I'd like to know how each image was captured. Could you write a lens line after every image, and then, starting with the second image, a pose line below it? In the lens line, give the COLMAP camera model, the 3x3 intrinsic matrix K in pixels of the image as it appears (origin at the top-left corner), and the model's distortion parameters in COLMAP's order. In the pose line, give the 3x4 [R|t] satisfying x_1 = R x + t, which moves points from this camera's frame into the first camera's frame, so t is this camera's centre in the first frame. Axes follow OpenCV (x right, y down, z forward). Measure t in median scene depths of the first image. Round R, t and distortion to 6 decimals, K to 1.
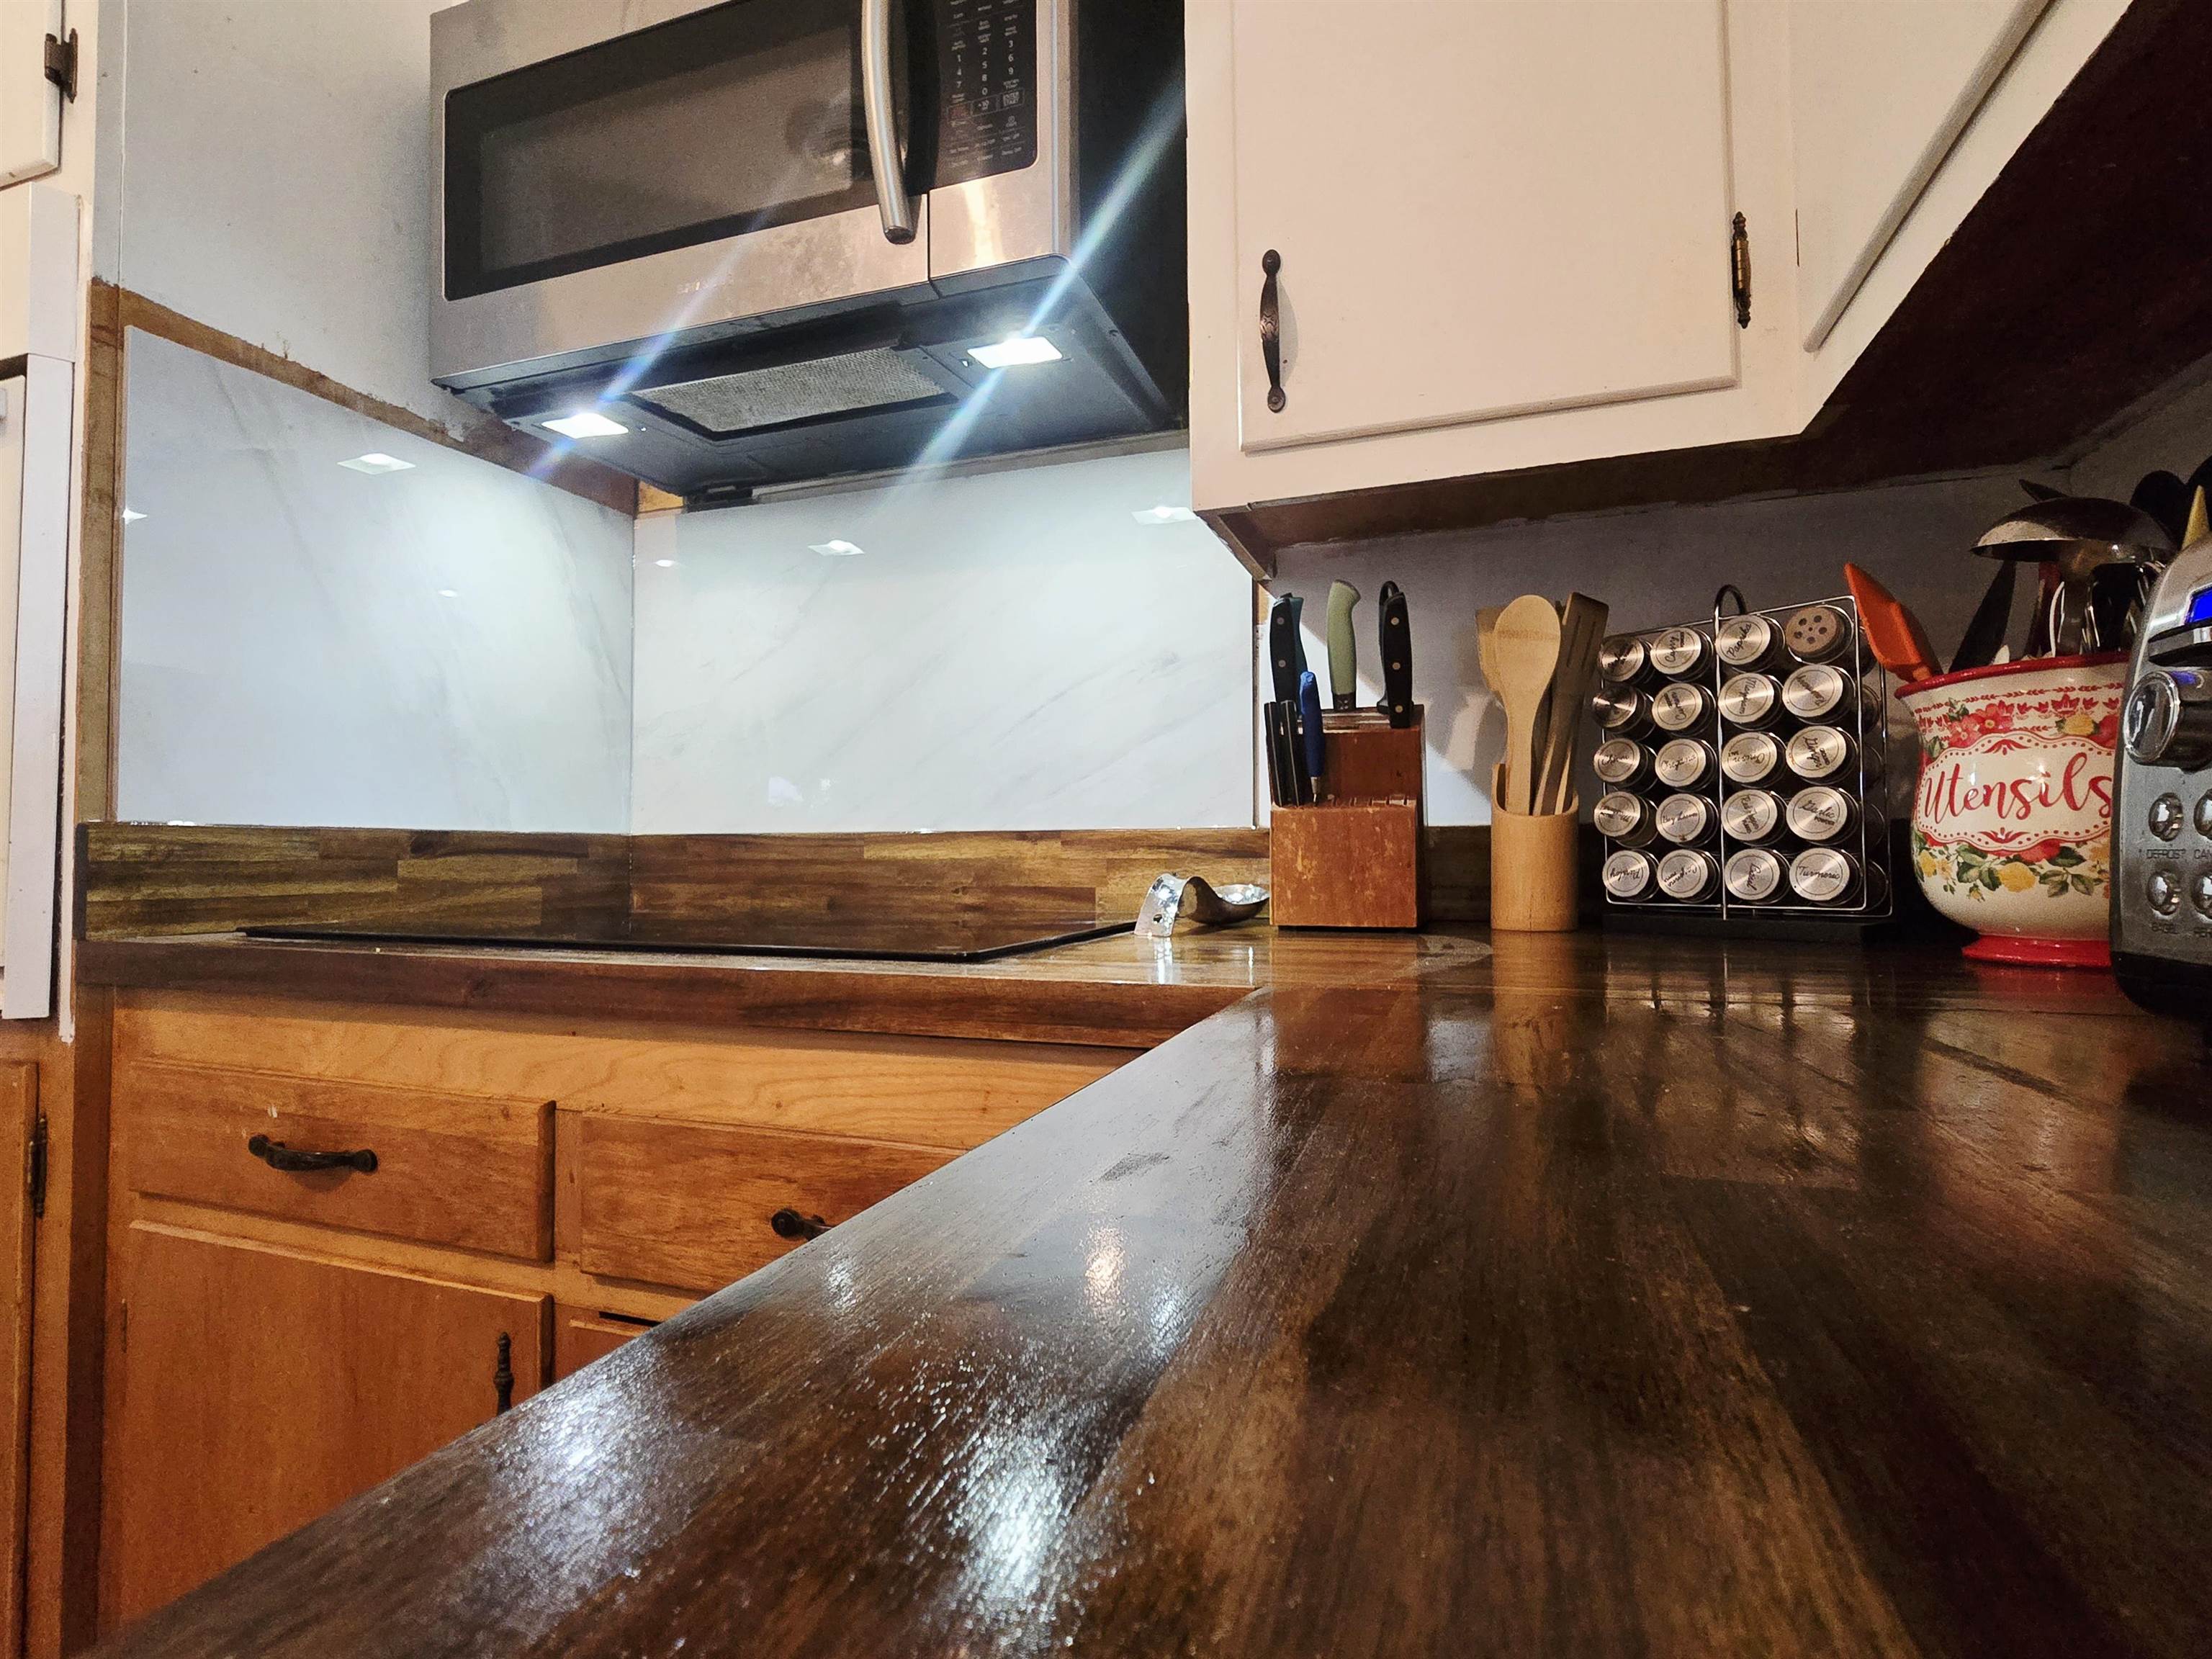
lens RADIAL K [[1048.0, 0, 1118.8], [0, 1048.0, 822.9], [0, 0, 1]] dist [-0.005447, -0.000932]
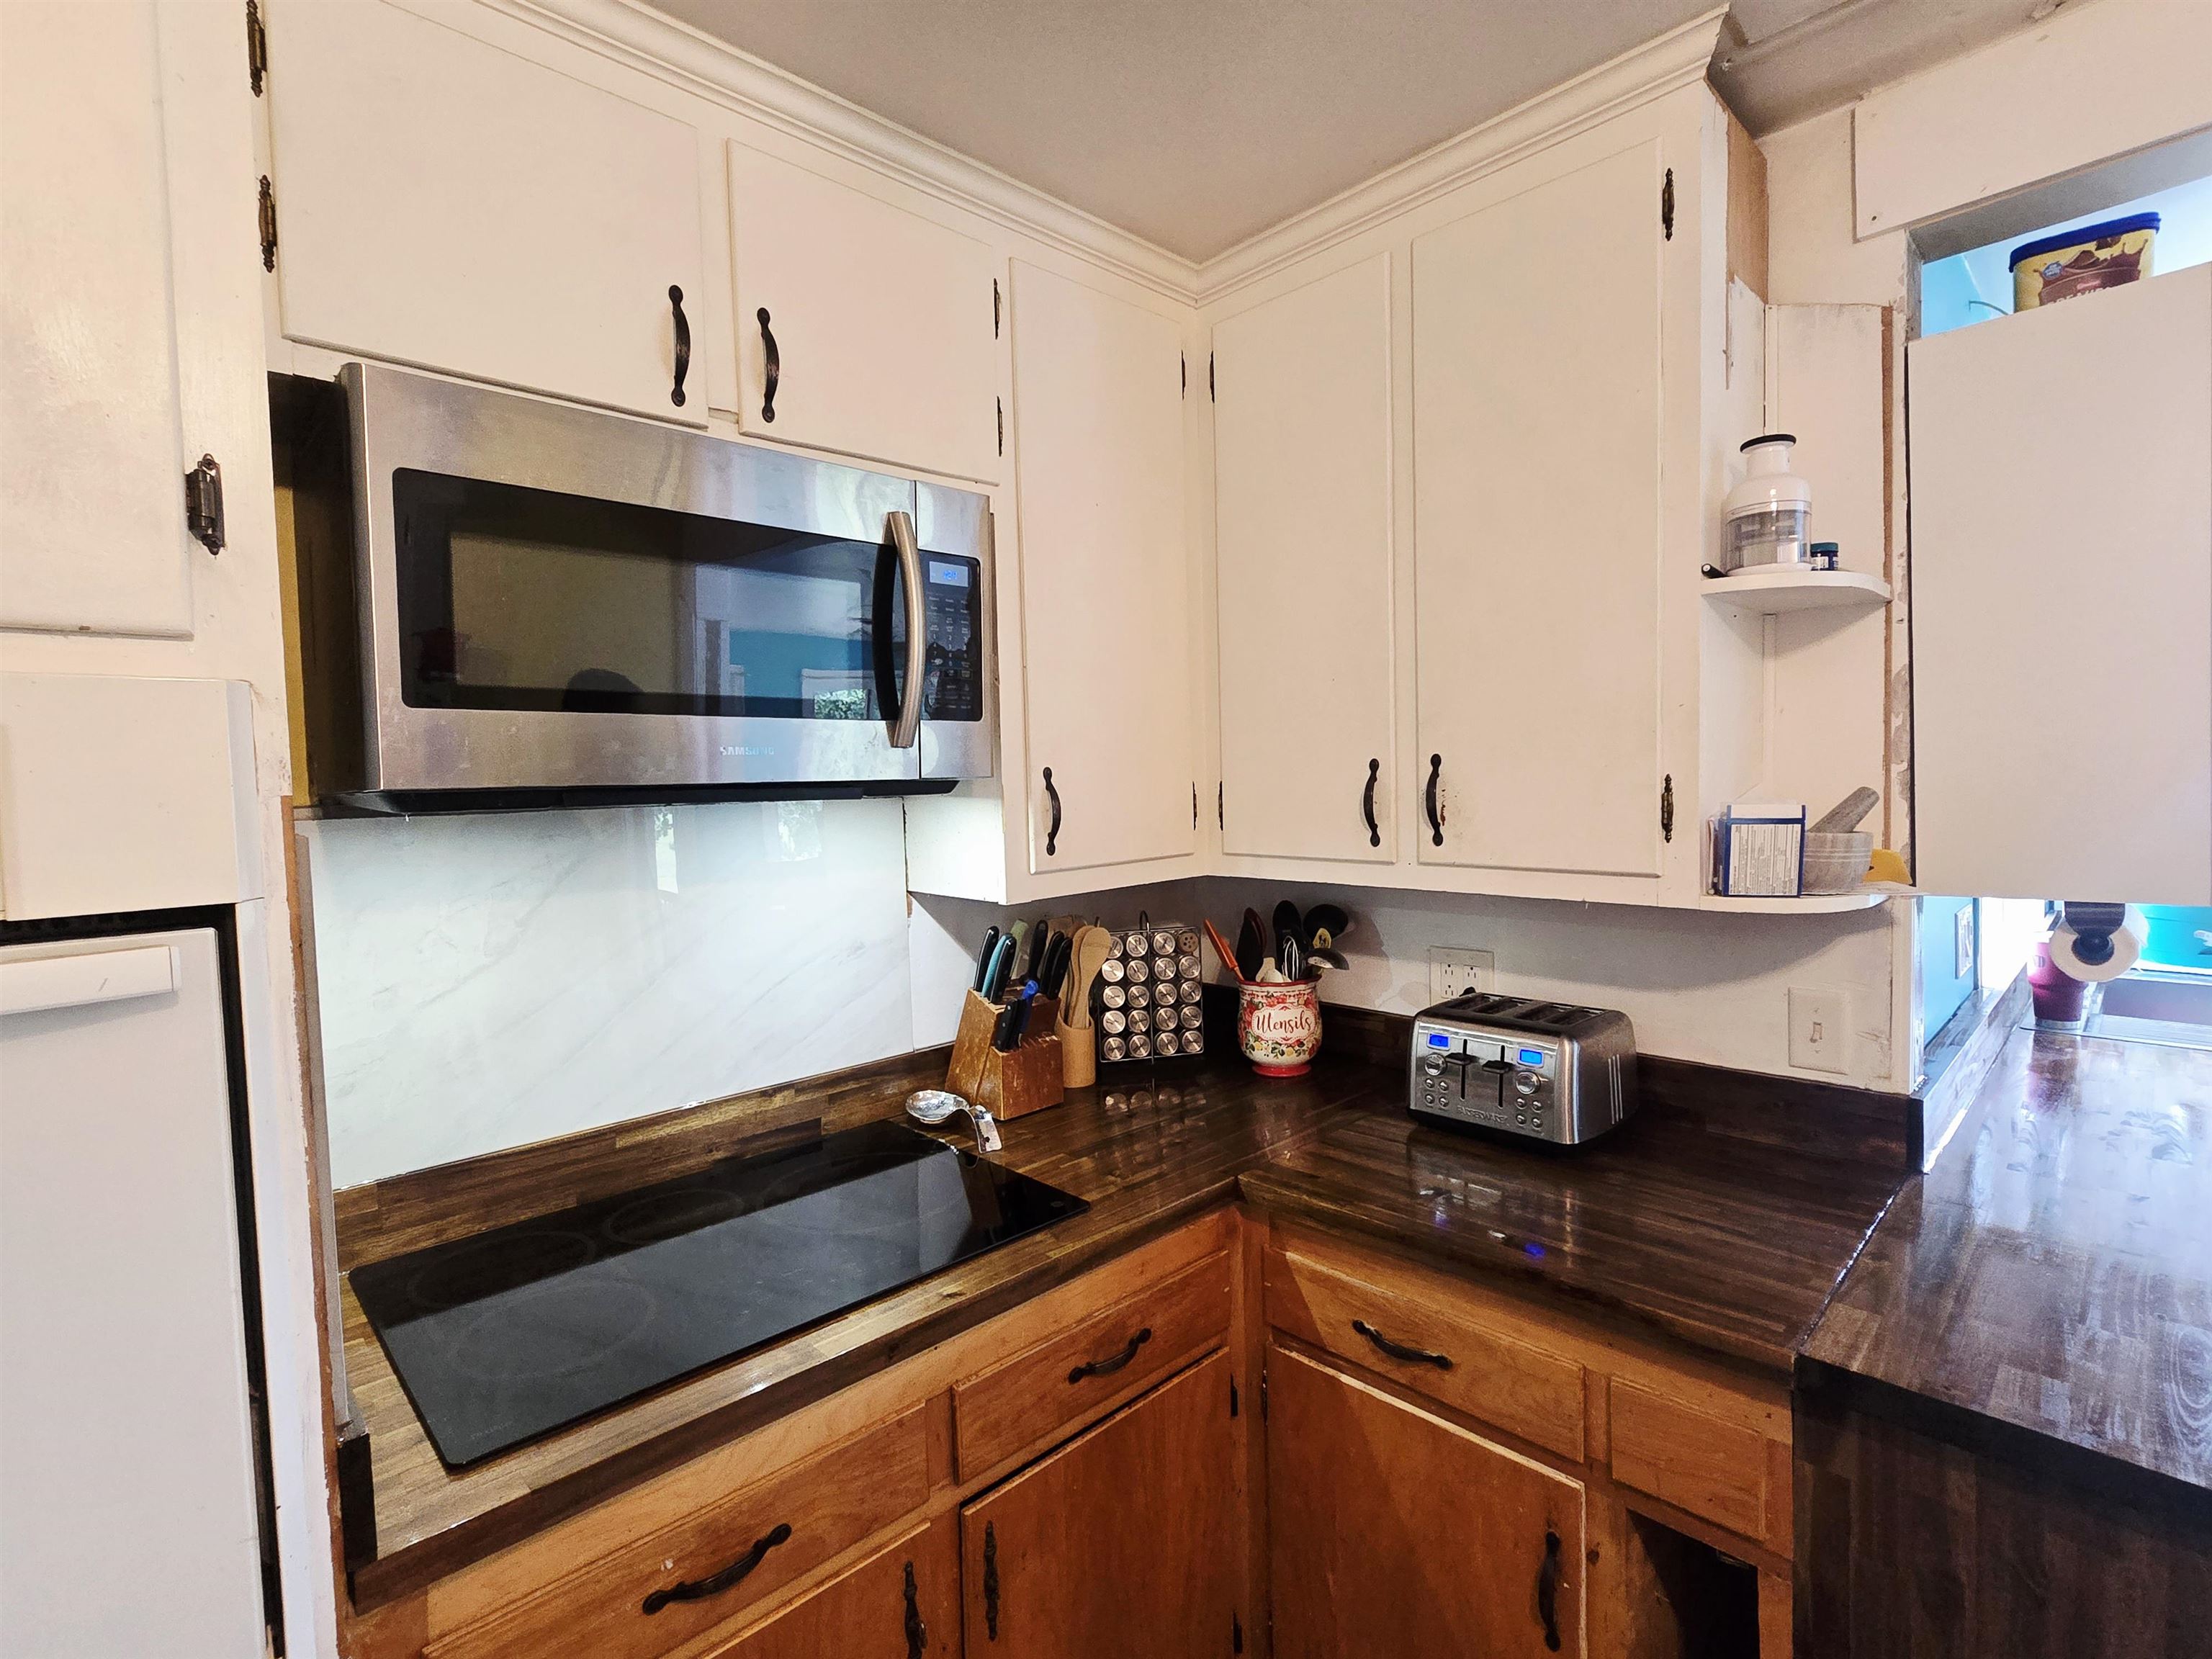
lens RADIAL K [[1048.0, 0, 1118.8], [0, 1048.0, 822.9], [0, 0, 1]] dist [-0.005447, -0.000932]
pose [[0.454260, -0.053550, 0.889258, -1.439980], [-0.001584, 0.998142, 0.060916, -0.562318], [-0.890868, -0.029080, 0.453331, 0.053898]]
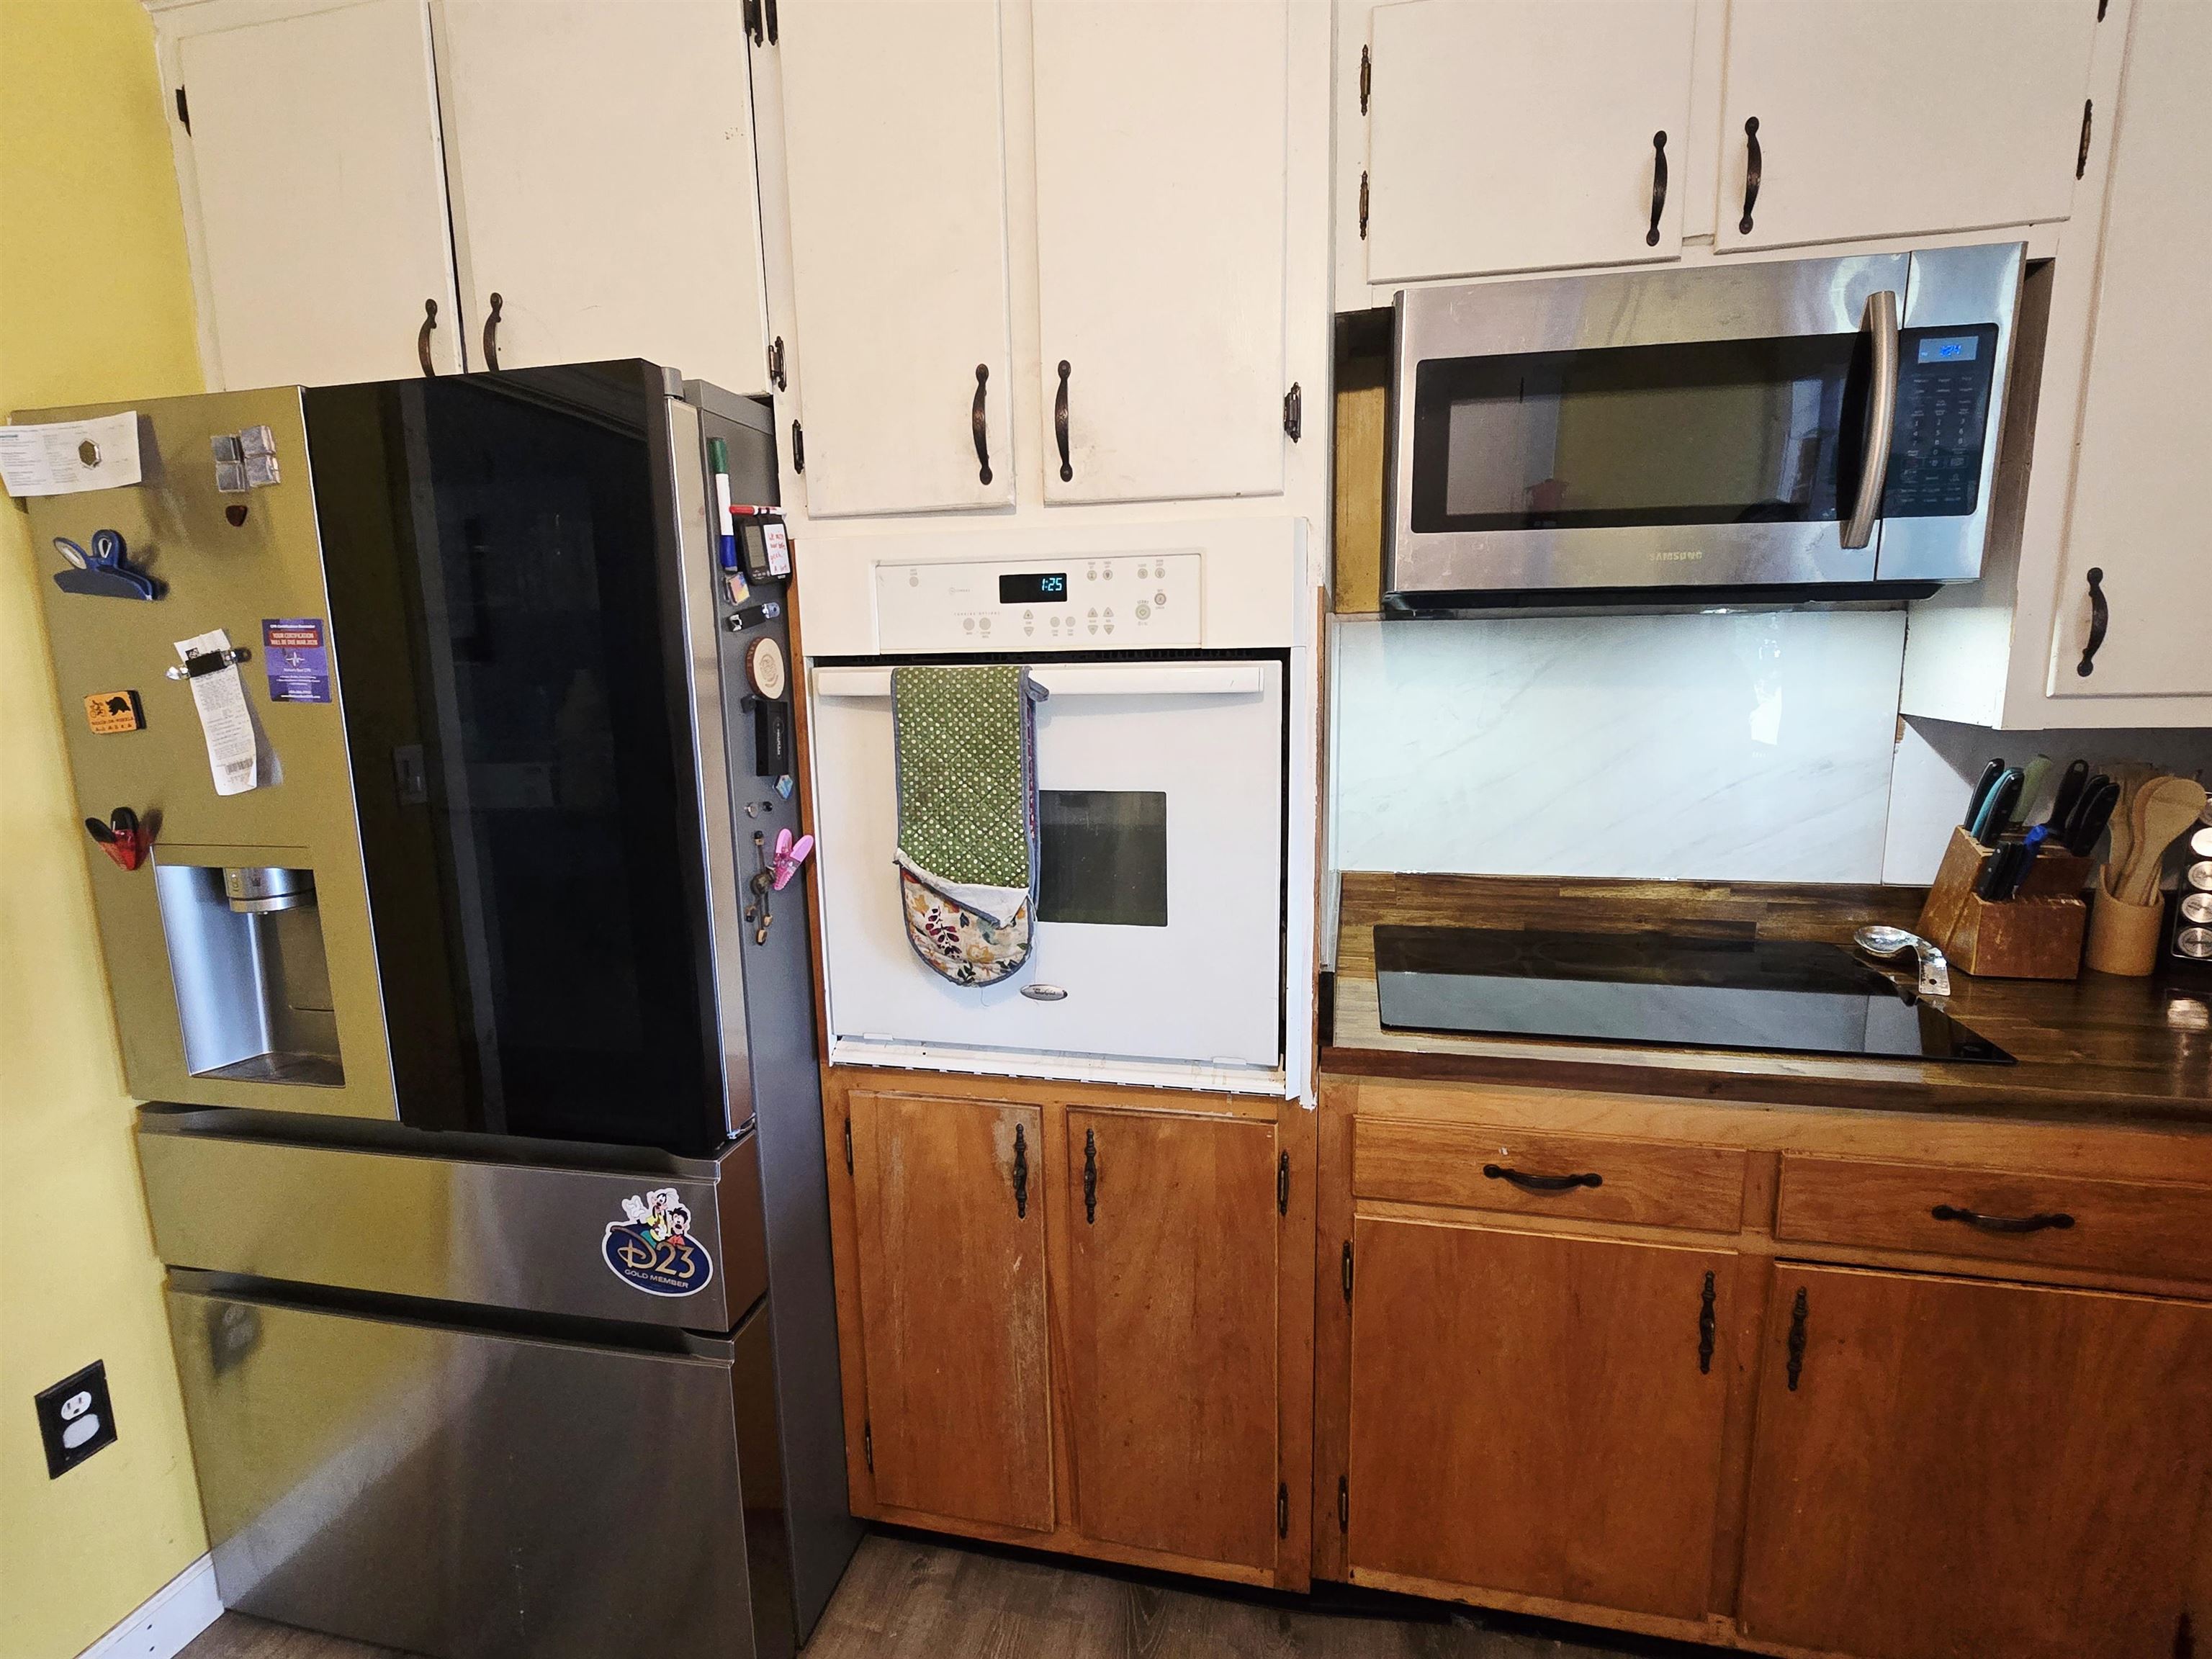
lens RADIAL K [[1048.0, 0, 1118.8], [0, 1048.0, 822.9], [0, 0, 1]] dist [-0.005447, -0.000932]
pose [[0.993346, -0.035410, 0.109586, -1.434562], [0.013351, 0.980549, 0.195822, -0.500249], [-0.114389, -0.193056, 0.974497, -0.373650]]
